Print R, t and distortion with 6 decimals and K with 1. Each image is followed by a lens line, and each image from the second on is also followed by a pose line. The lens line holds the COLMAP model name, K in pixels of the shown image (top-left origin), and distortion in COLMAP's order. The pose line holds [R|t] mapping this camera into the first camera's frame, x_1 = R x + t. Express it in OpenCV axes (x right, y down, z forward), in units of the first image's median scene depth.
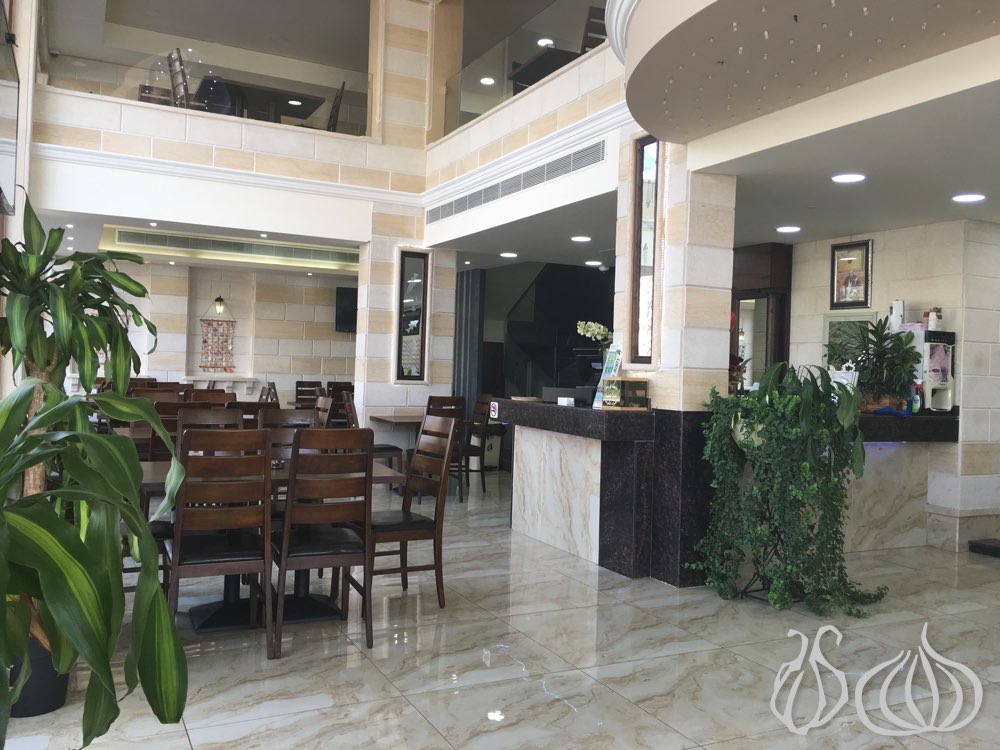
lens RADIAL K [[868.5, 0, 500.0], [0, 868.5, 375.0], [0, 0, 1]] dist [0.076003, -0.105839]
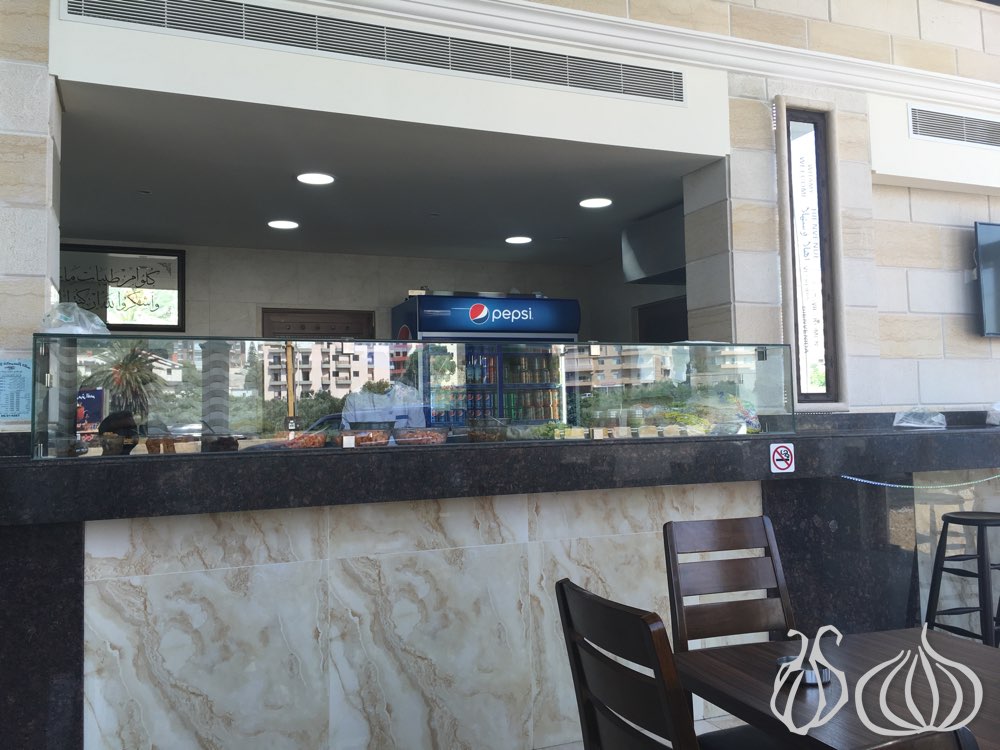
lens RADIAL K [[868.5, 0, 500.0], [0, 868.5, 375.0], [0, 0, 1]] dist [0.076003, -0.105839]
pose [[0.069859, 0.020814, 0.997340, -0.491791], [0.030638, 0.999266, -0.023000, -0.023012], [-0.997086, 0.032164, 0.069170, 0.971916]]
